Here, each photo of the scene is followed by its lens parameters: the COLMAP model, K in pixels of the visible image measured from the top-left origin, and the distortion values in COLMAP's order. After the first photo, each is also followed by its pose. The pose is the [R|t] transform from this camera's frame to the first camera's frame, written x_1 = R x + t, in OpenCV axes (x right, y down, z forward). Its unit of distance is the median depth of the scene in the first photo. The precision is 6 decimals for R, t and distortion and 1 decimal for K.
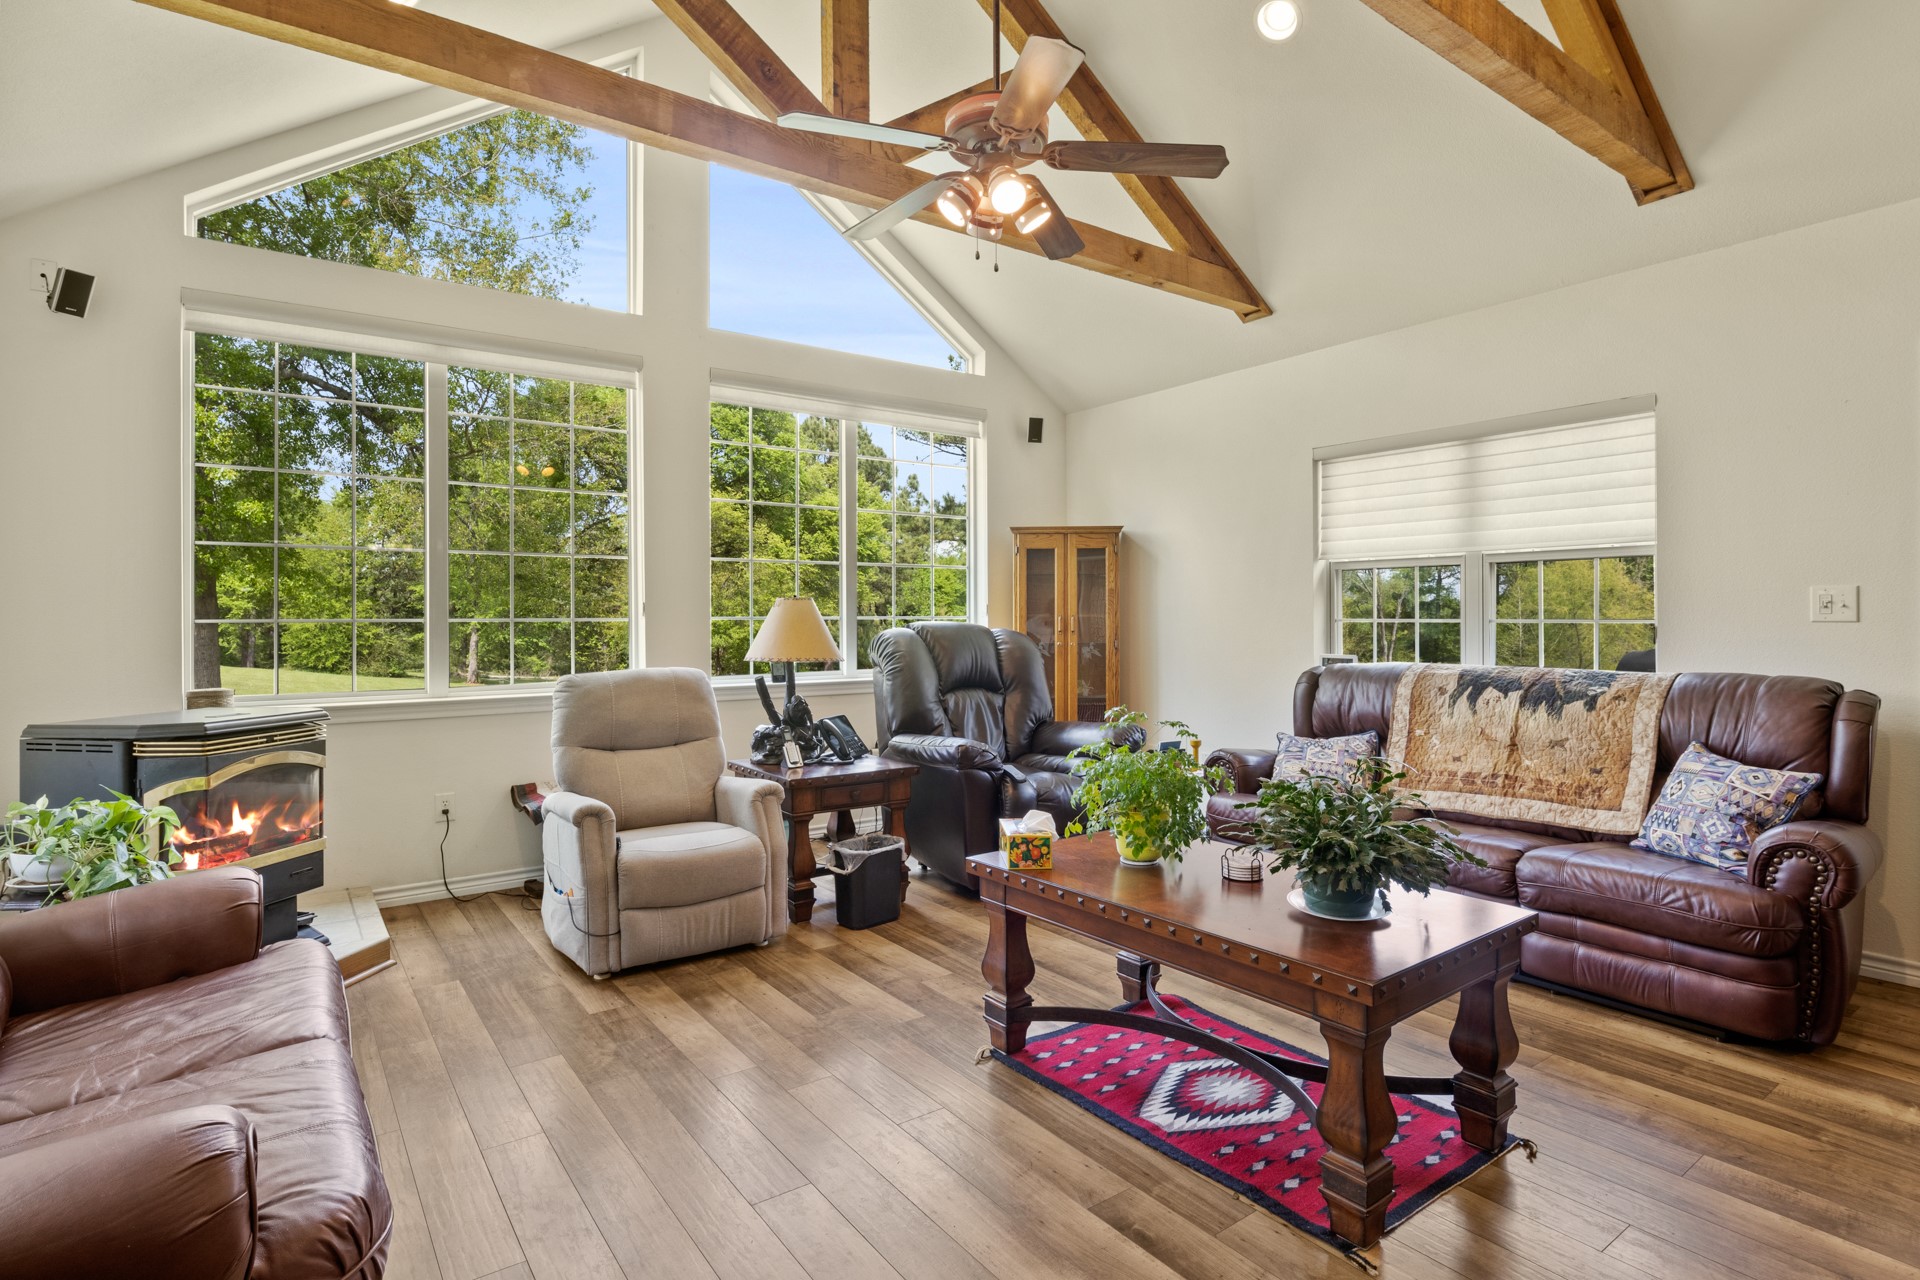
lens RADIAL K [[961.2, 0, 966.2], [0, 961.2, 629.3], [0, 0, 1]] dist [-0.009232, -0.000184]
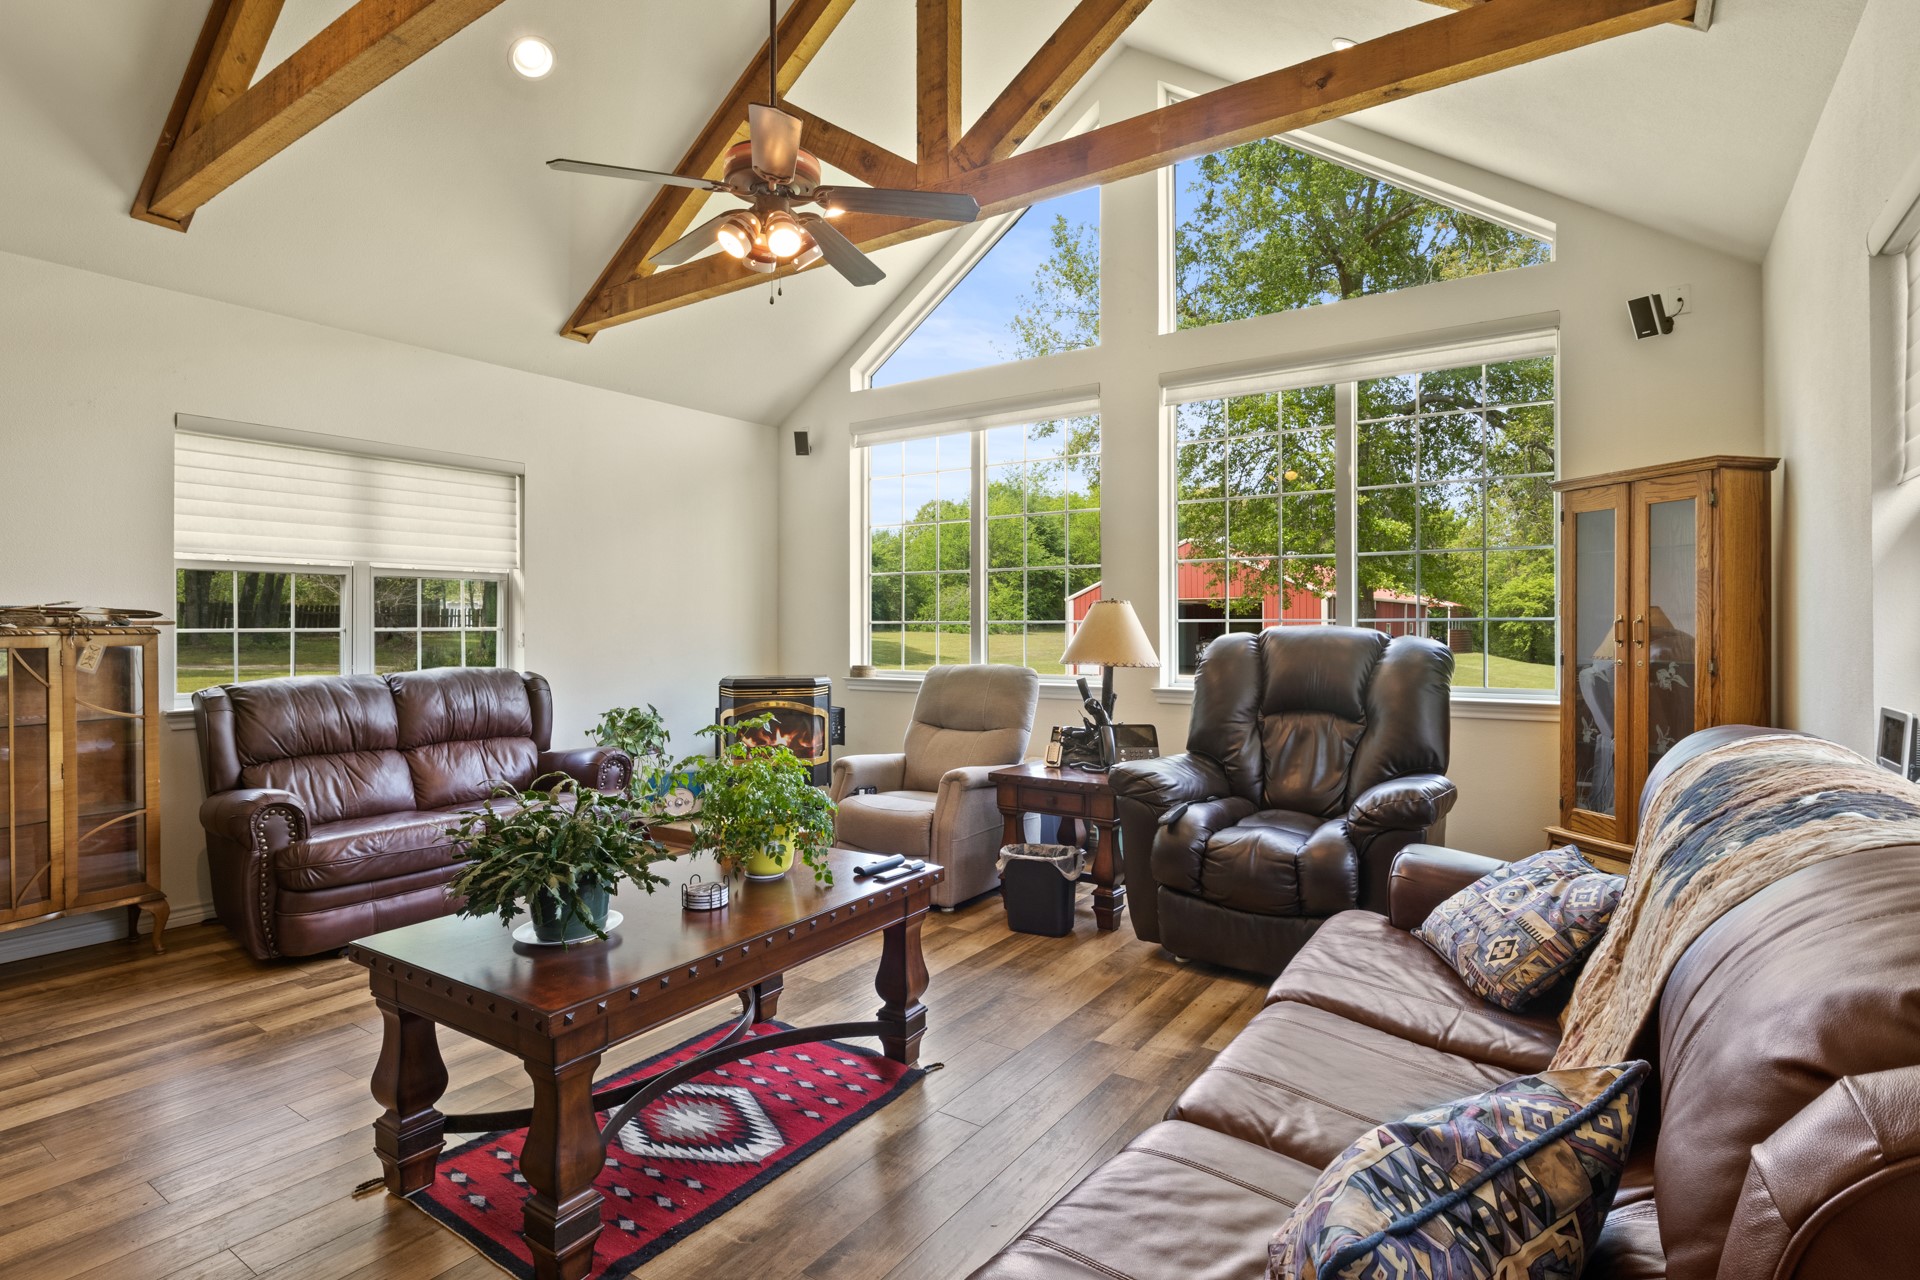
lens RADIAL K [[961.2, 0, 961.2], [0, 961.2, 632.9], [0, 0, 1]] dist [-0.009232, -0.000184]
pose [[0.336802, 0.012497, -0.941492, 0.852226], [-0.007887, 0.999914, 0.010451, -0.010893], [0.941542, 0.003906, 0.336872, 0.631779]]
